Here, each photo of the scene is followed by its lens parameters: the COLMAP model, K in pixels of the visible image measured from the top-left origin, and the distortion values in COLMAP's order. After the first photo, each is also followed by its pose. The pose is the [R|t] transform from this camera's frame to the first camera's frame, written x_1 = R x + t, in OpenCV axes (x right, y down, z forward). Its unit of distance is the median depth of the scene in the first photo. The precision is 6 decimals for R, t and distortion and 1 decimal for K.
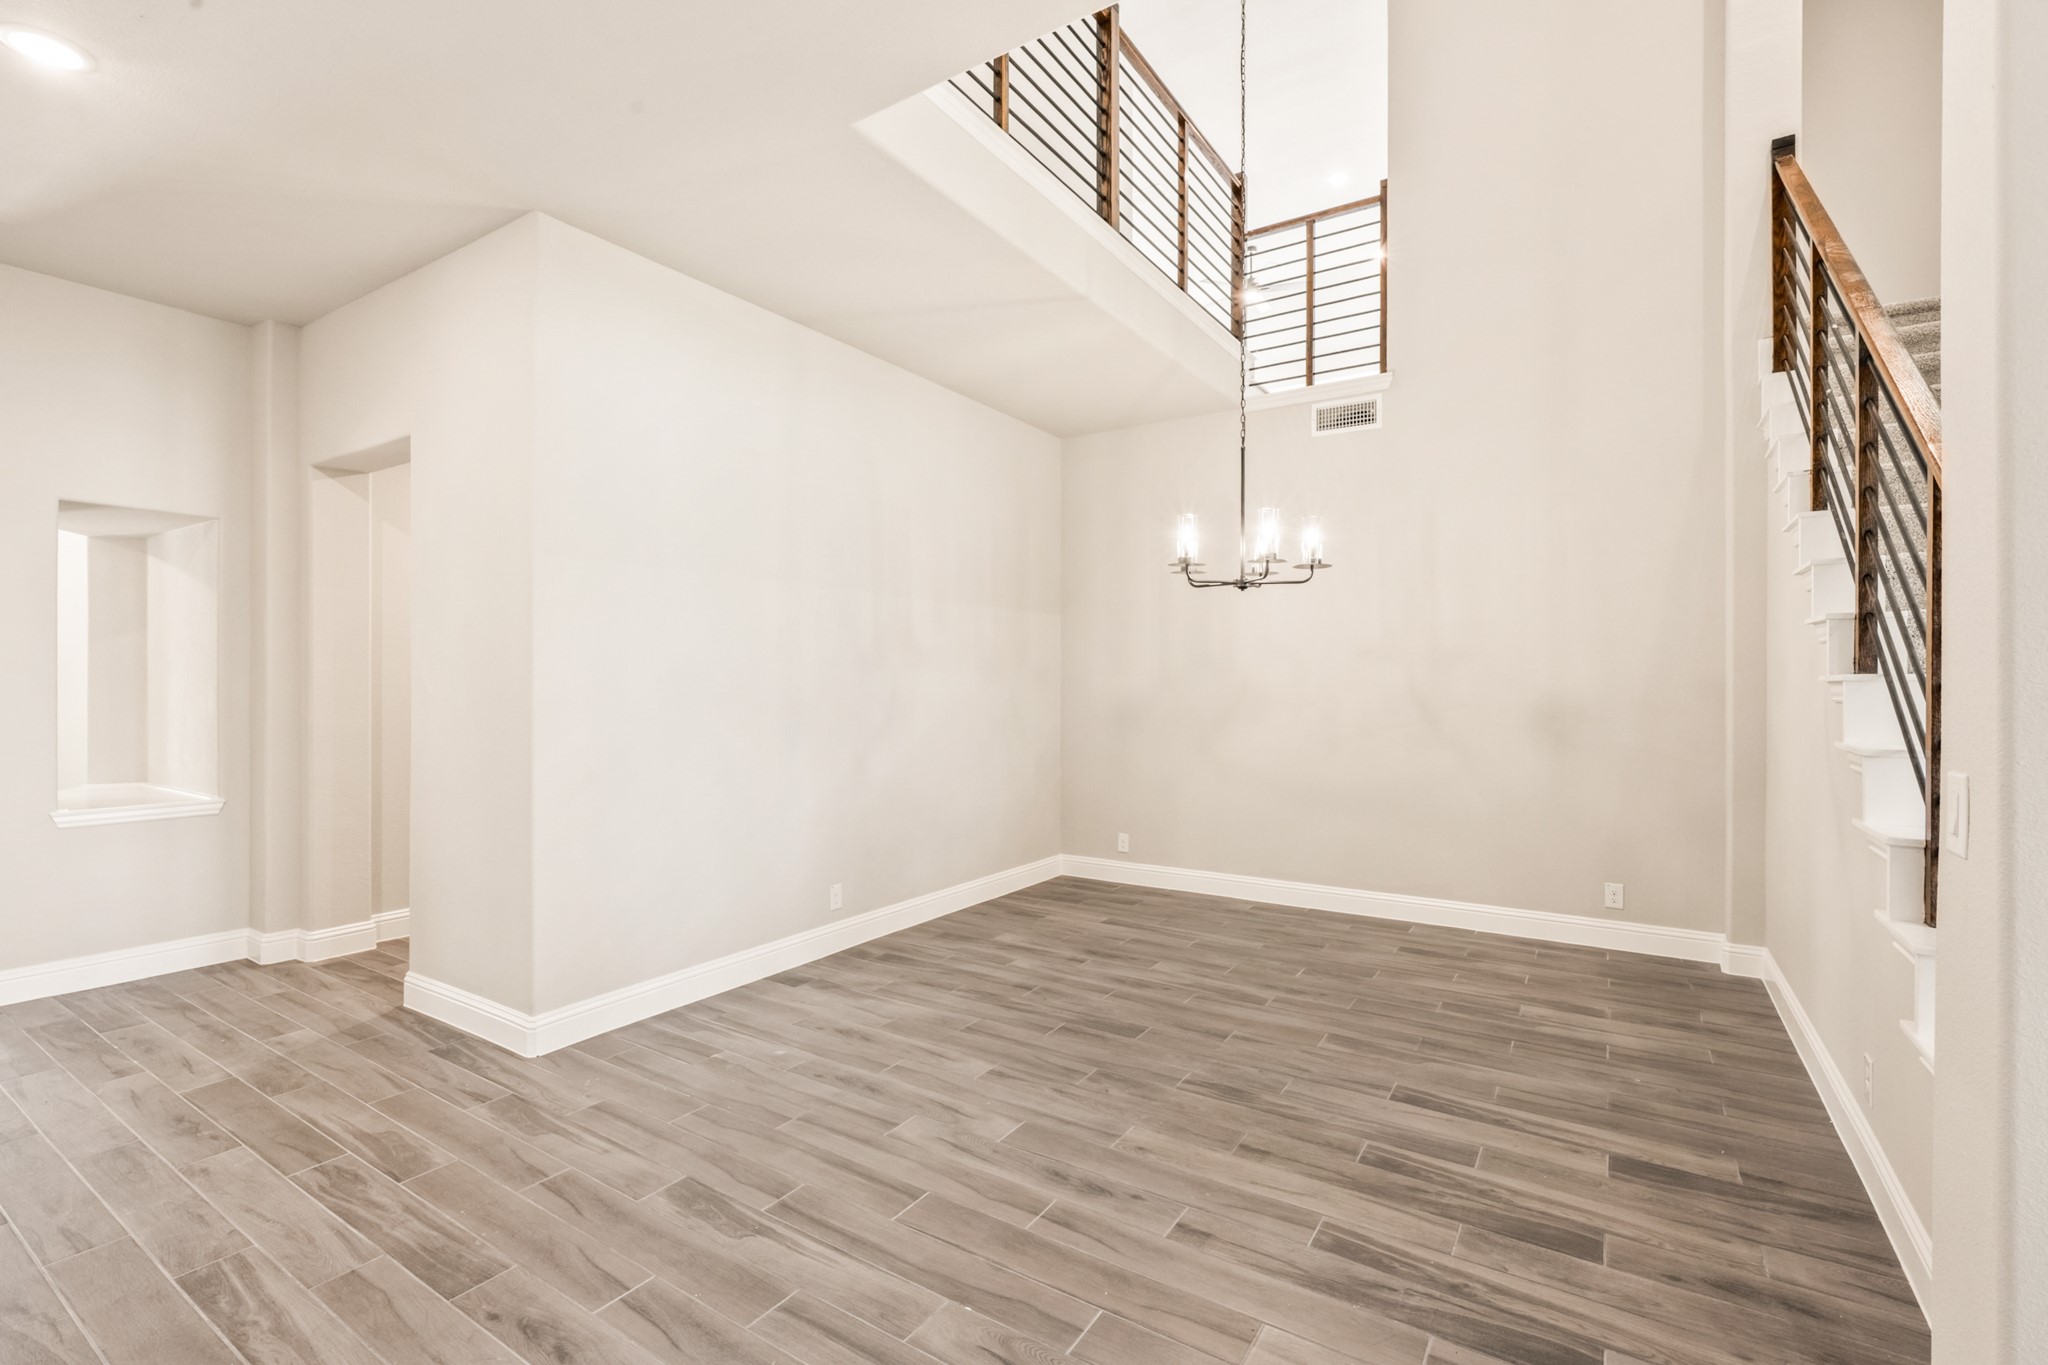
lens RADIAL K [[912.6, 0, 1024.0], [0, 912.6, 682.5], [0, 0, 1]] dist [0.000301, 0.000080]
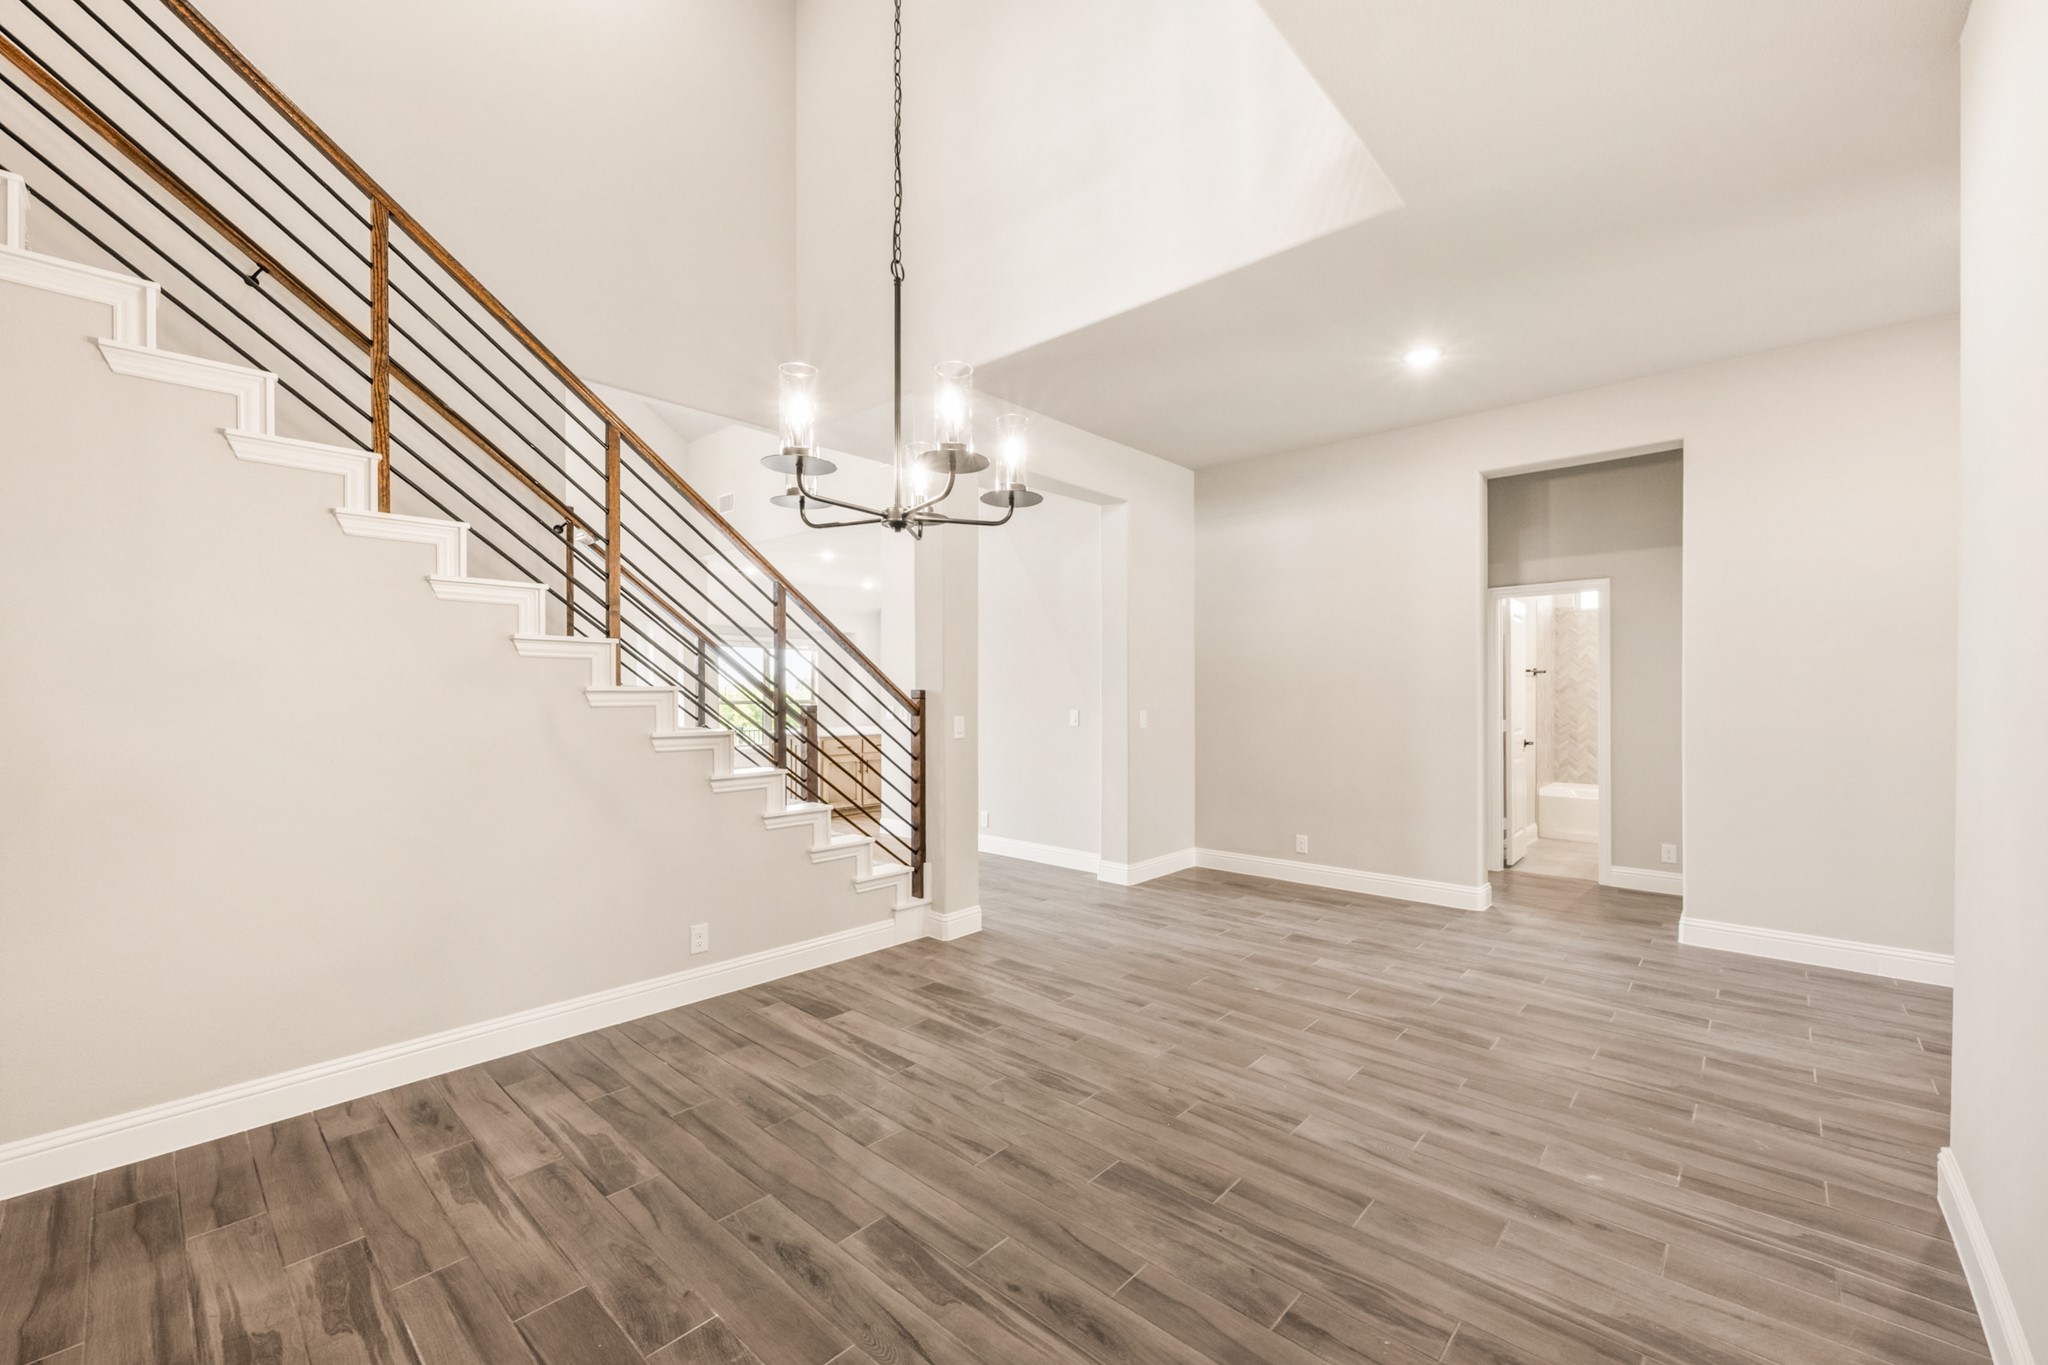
lens RADIAL K [[828.5, 0, 1024.0], [0, 828.5, 682.5], [0, 0, 1]] dist [0.000671, 0.000182]
pose [[-0.986127, 0.001053, 0.165992, 0.096519], [-0.000149, 0.999974, -0.007228, -0.004941], [-0.165995, -0.007152, -0.986101, 1.919086]]
